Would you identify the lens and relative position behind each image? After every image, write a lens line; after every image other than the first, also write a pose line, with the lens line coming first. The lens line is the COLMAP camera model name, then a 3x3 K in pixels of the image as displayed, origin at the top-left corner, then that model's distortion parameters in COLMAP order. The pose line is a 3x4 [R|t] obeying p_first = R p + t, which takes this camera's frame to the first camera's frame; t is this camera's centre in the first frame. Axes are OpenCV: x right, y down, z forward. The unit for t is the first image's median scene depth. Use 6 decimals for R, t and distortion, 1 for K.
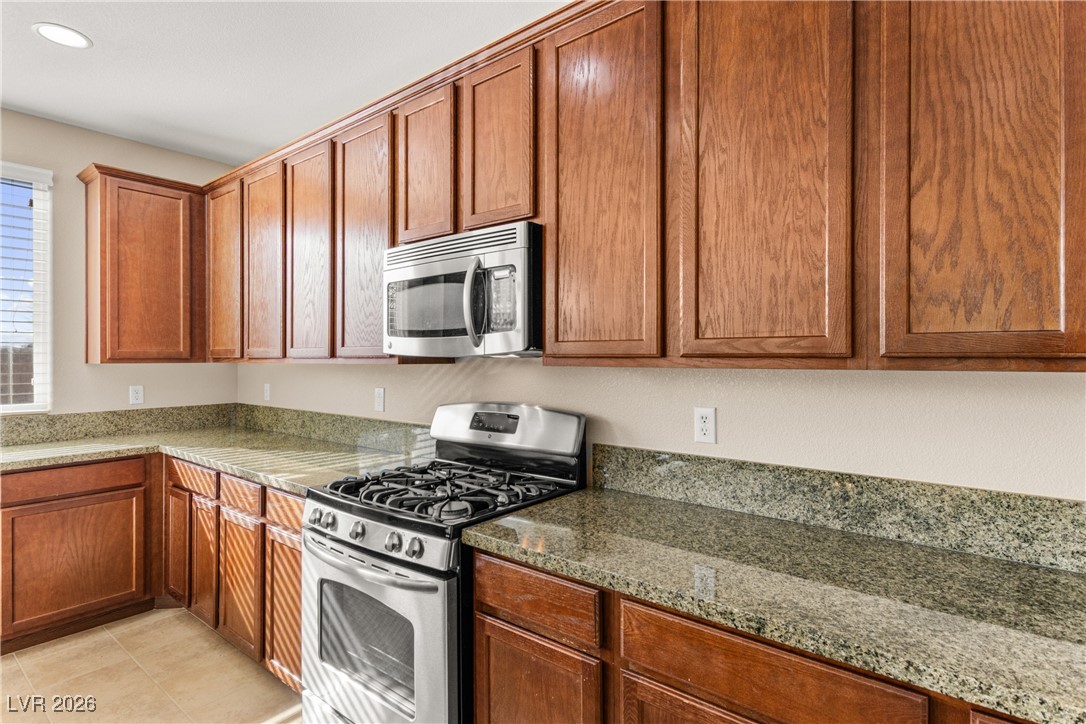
lens RADIAL K [[553.8, 0, 548.2], [0, 553.8, 352.7], [0, 0, 1]] dist [0.018961, -0.003593]
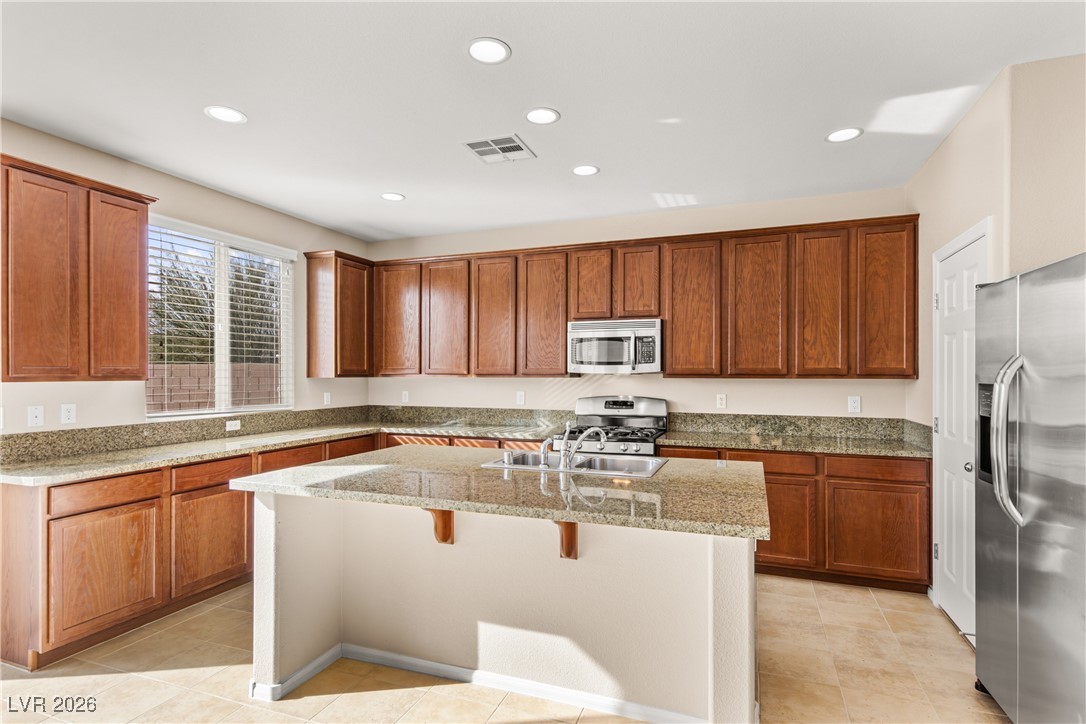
lens RADIAL K [[553.8, 0, 551.8], [0, 553.8, 369.9], [0, 0, 1]] dist [0.018961, -0.003593]
pose [[0.946073, 0.007606, 0.323864, -1.272234], [-0.006993, 0.999971, -0.003056, -0.000681], [-0.323878, 0.000627, 0.946099, -1.146492]]
